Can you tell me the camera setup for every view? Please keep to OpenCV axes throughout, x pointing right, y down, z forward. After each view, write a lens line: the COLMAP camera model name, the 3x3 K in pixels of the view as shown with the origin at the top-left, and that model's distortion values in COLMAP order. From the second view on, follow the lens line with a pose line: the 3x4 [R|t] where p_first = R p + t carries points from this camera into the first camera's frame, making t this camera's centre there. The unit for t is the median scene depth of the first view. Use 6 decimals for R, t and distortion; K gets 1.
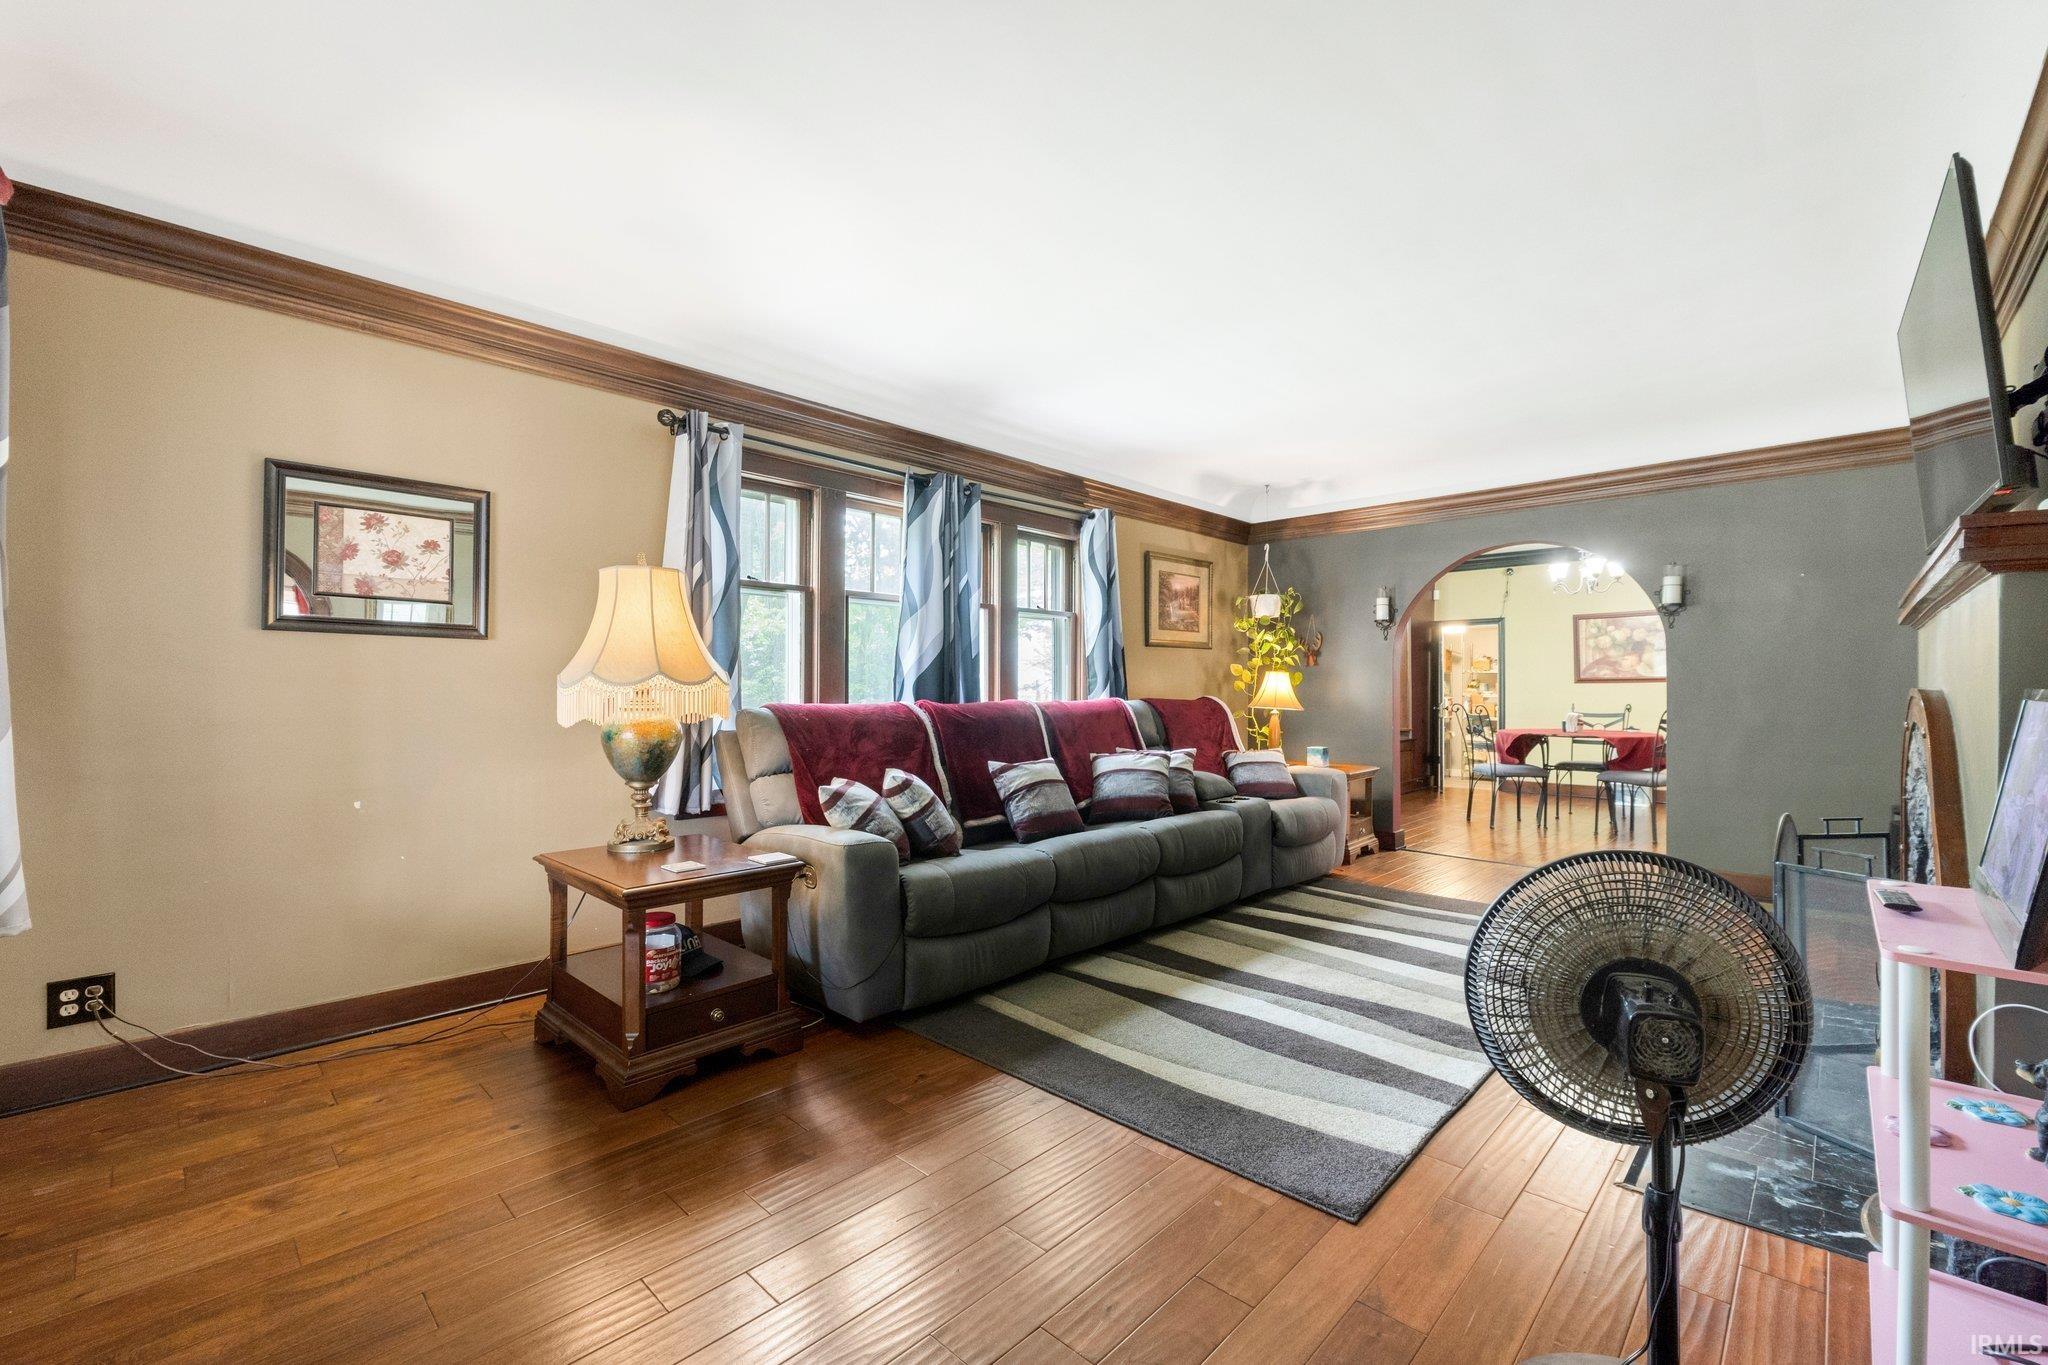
lens RADIAL K [[850.3, 0, 1030.8], [0, 850.3, 680.6], [0, 0, 1]] dist [-0.004841, 0.000211]
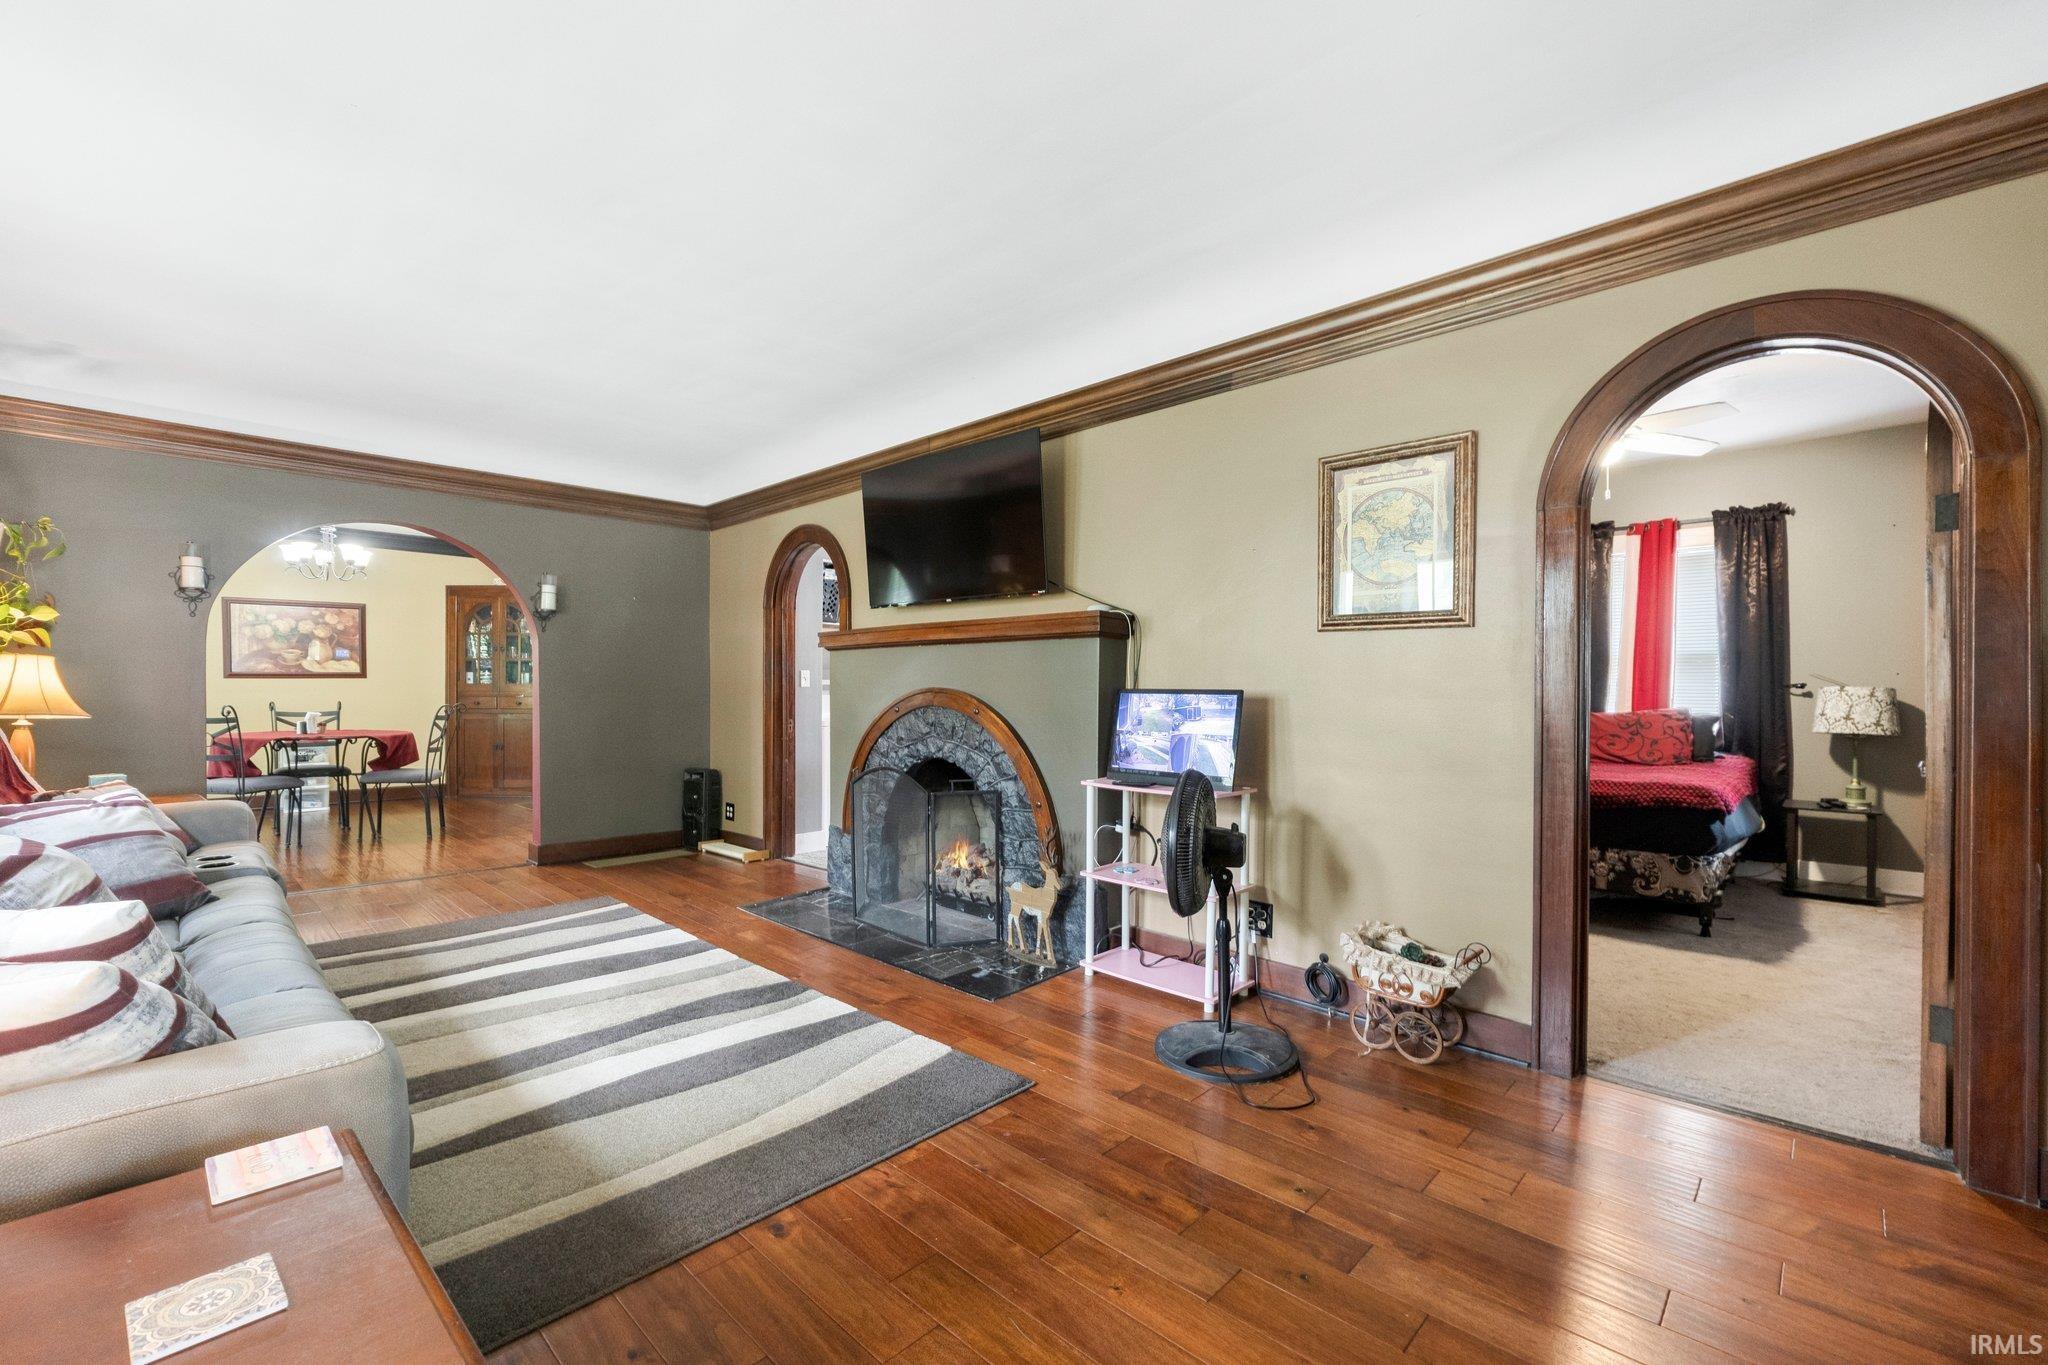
lens RADIAL K [[850.3, 0, 1017.0], [0, 850.3, 695.3], [0, 0, 1]] dist [-0.004841, 0.000211]
pose [[0.017926, -0.009849, 0.999791, -0.478123], [-0.012849, 0.999867, 0.010081, 0.004278], [-0.999757, -0.013027, 0.017797, 0.504698]]
